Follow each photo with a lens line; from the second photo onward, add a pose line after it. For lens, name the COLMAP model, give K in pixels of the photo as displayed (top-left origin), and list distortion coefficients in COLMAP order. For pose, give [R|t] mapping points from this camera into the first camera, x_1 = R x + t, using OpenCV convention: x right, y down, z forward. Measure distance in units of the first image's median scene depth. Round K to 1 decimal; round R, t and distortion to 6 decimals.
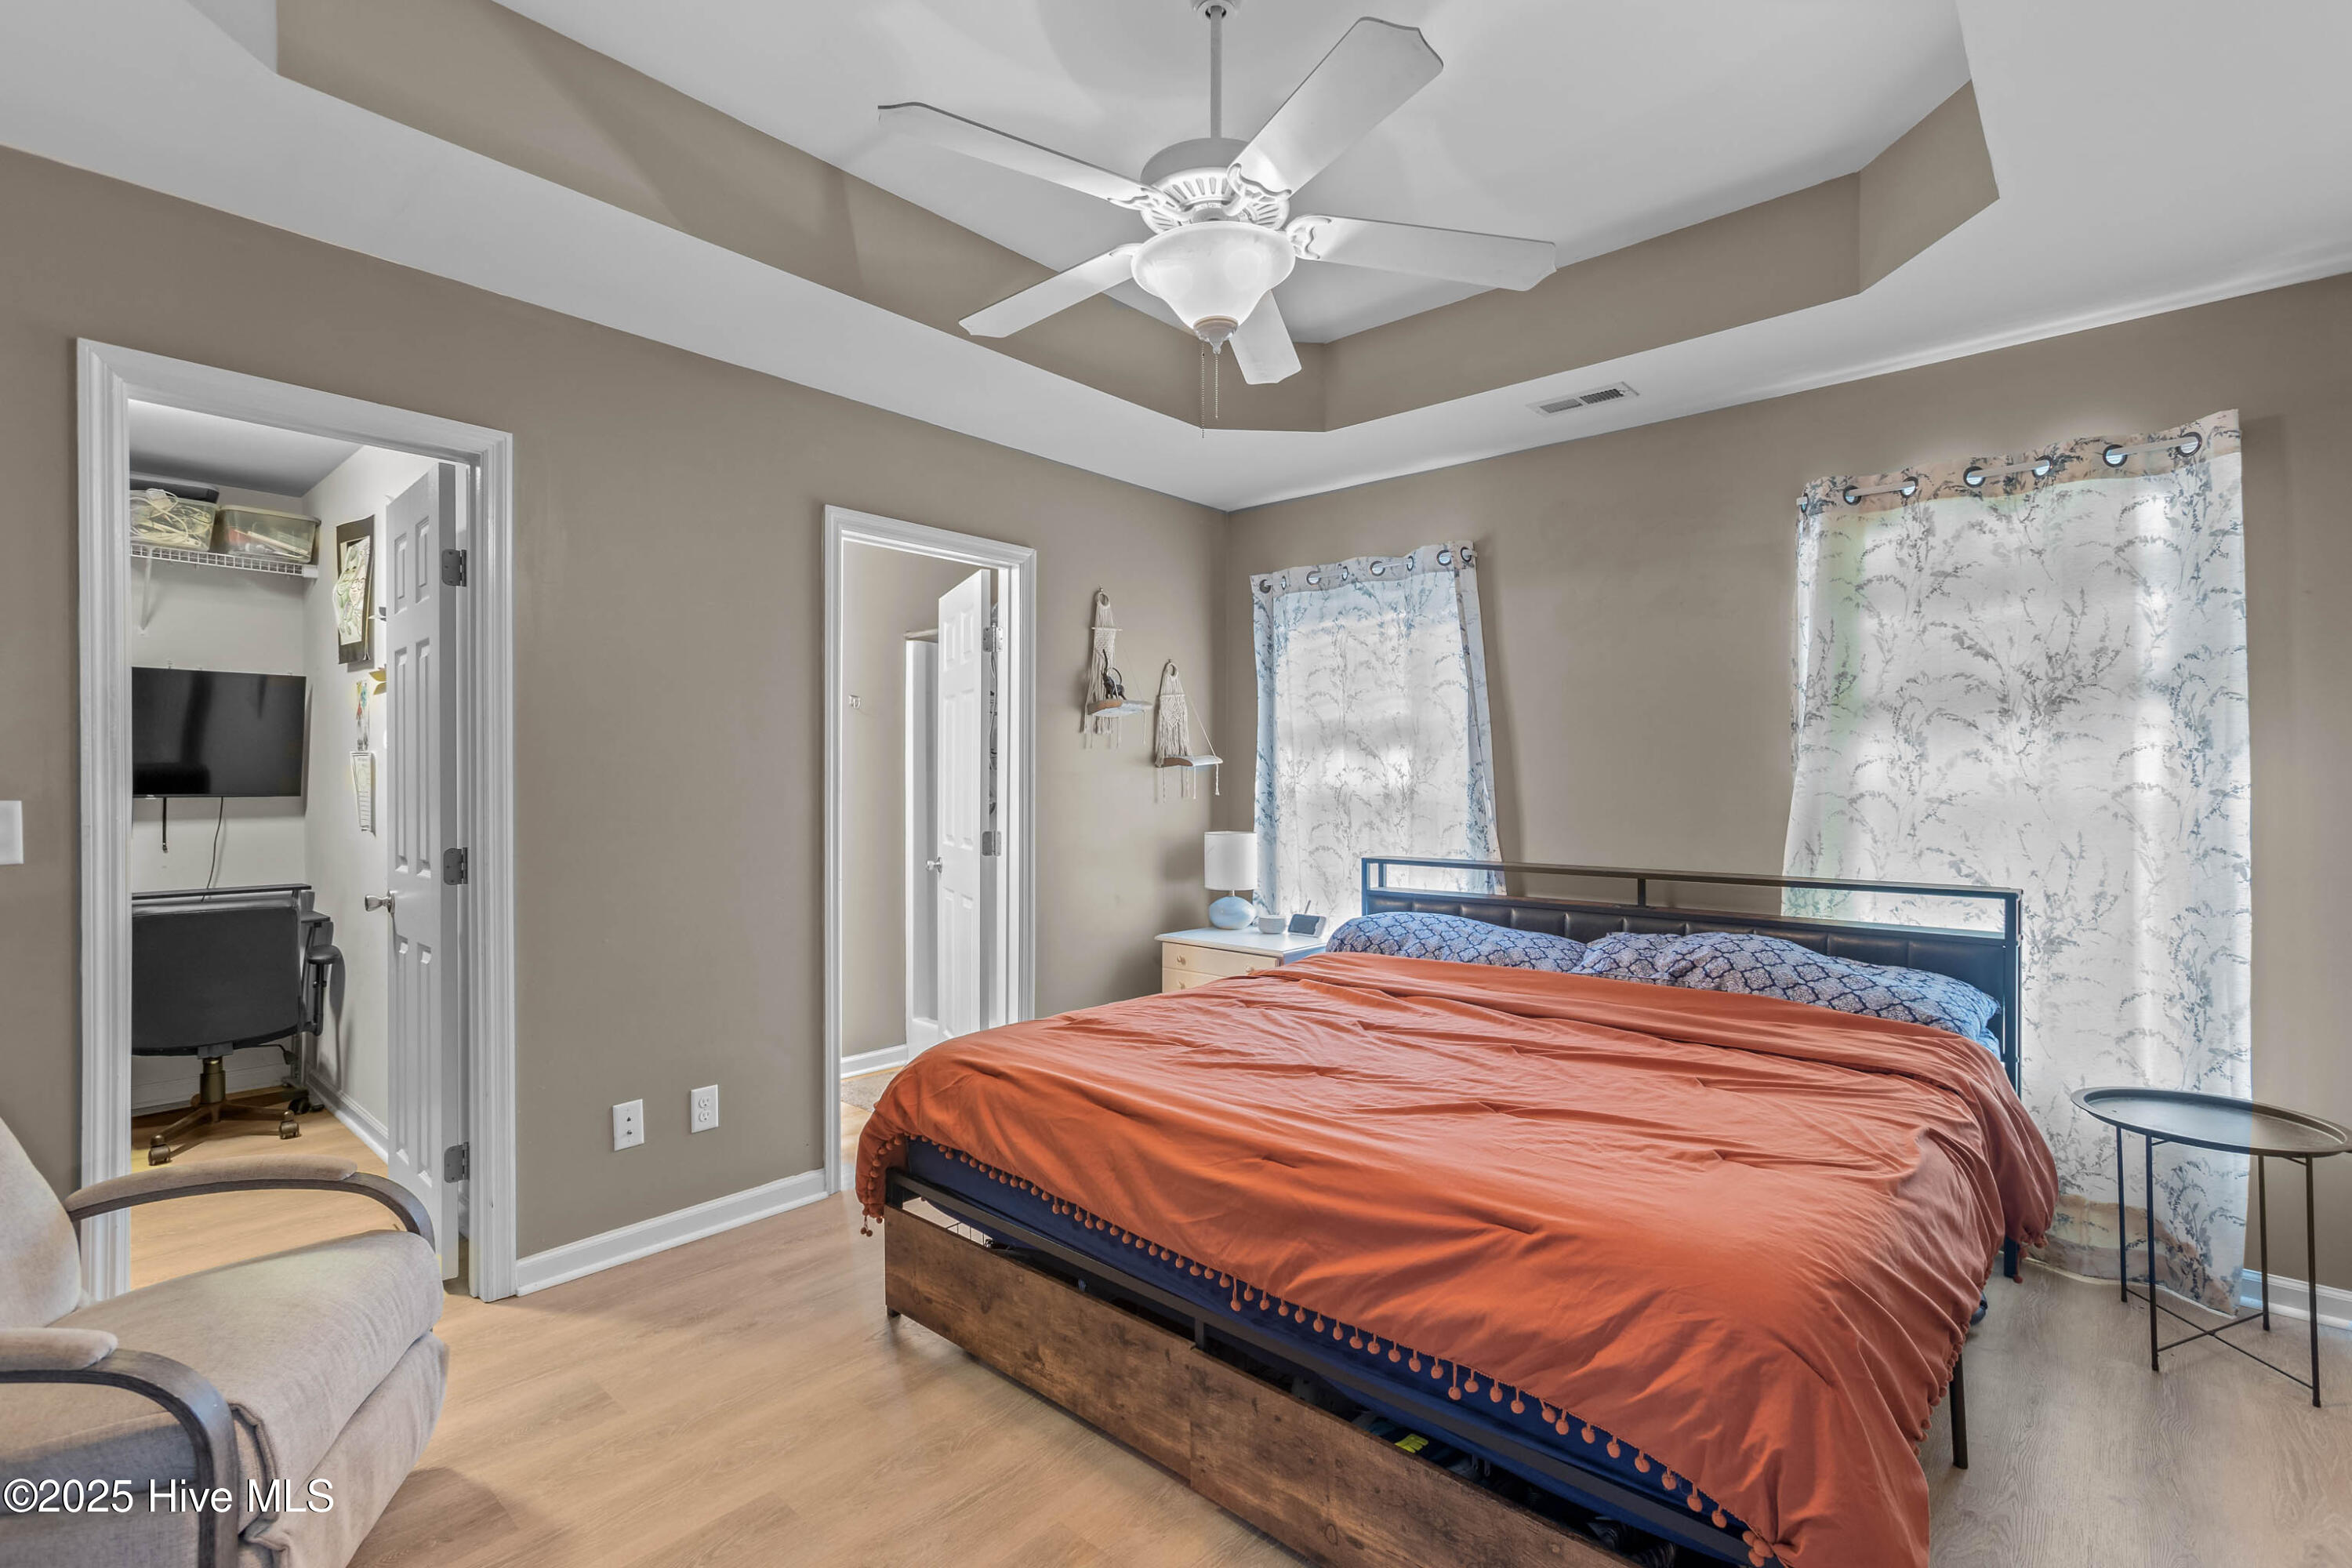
lens RADIAL K [[1061.8, 0, 1174.0], [0, 1061.8, 795.9], [0, 0, 1]] dist [0.001618, 0.000311]
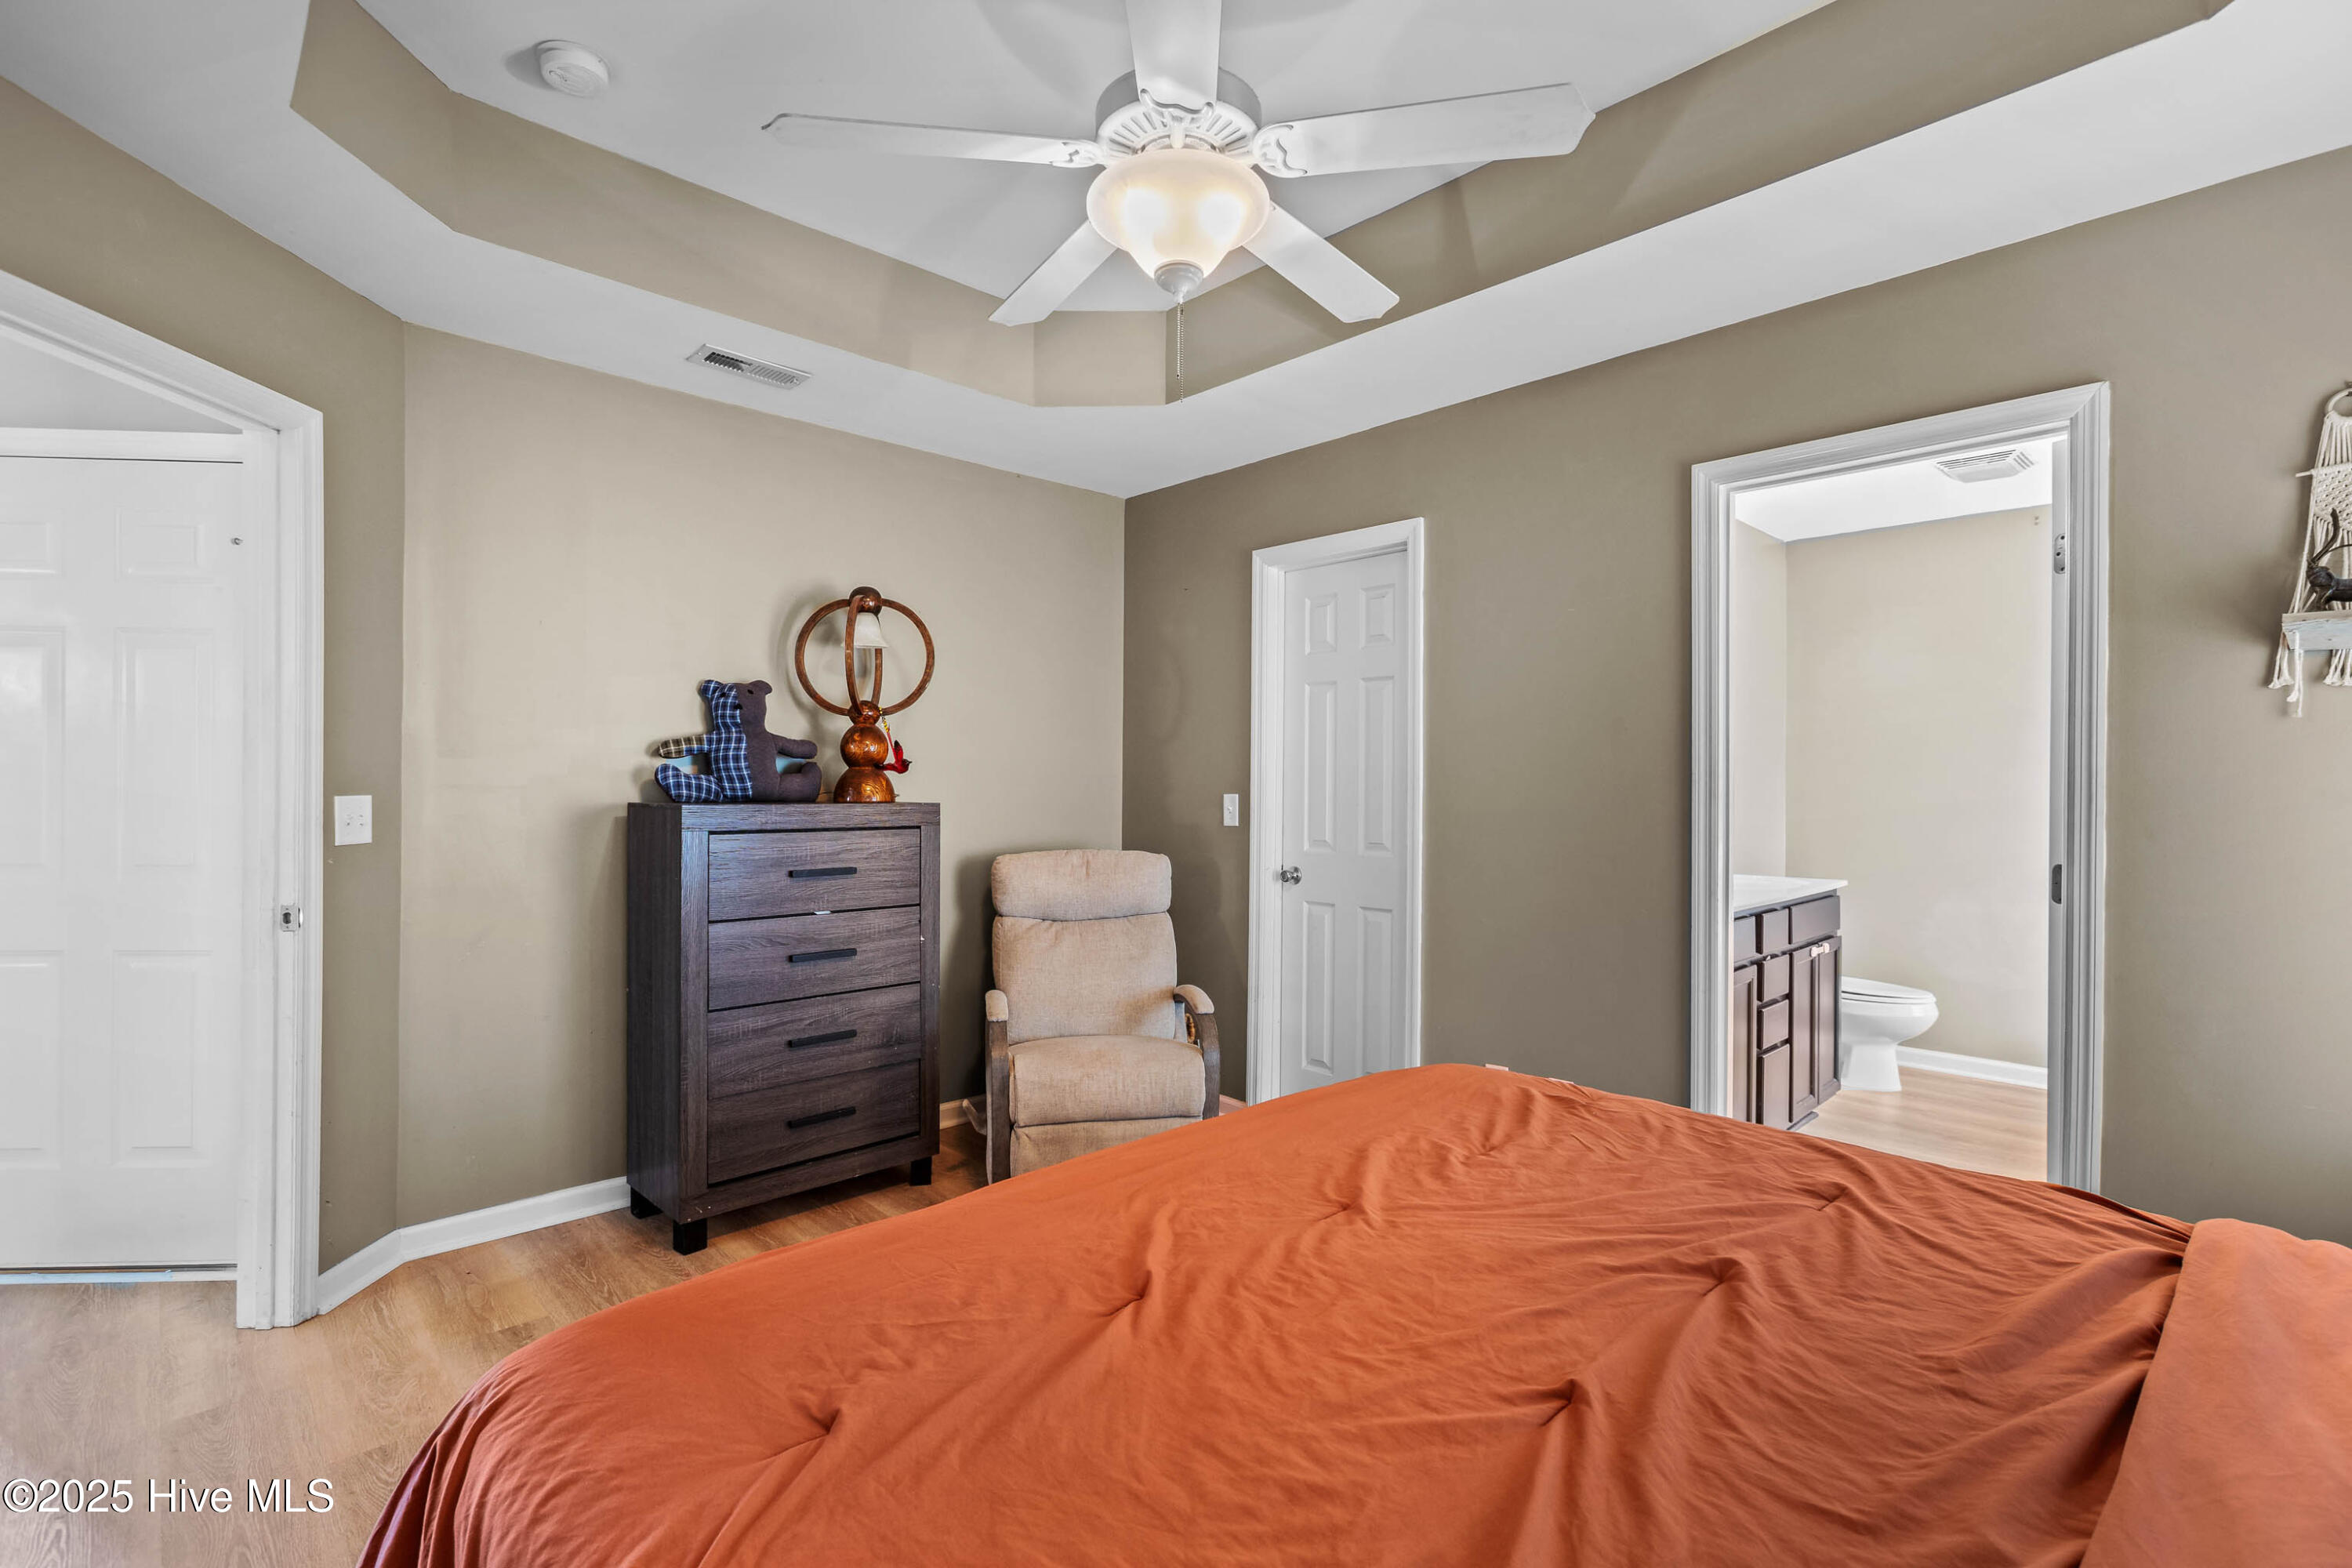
lens RADIAL K [[1061.8, 0, 1174.0], [0, 1061.8, 795.9], [0, 0, 1]] dist [0.001618, 0.000311]
pose [[-0.080462, 0.008079, -0.996725, 0.796086], [-0.019615, 0.999761, 0.009687, -0.002628], [0.996565, 0.020331, -0.080285, 0.894501]]
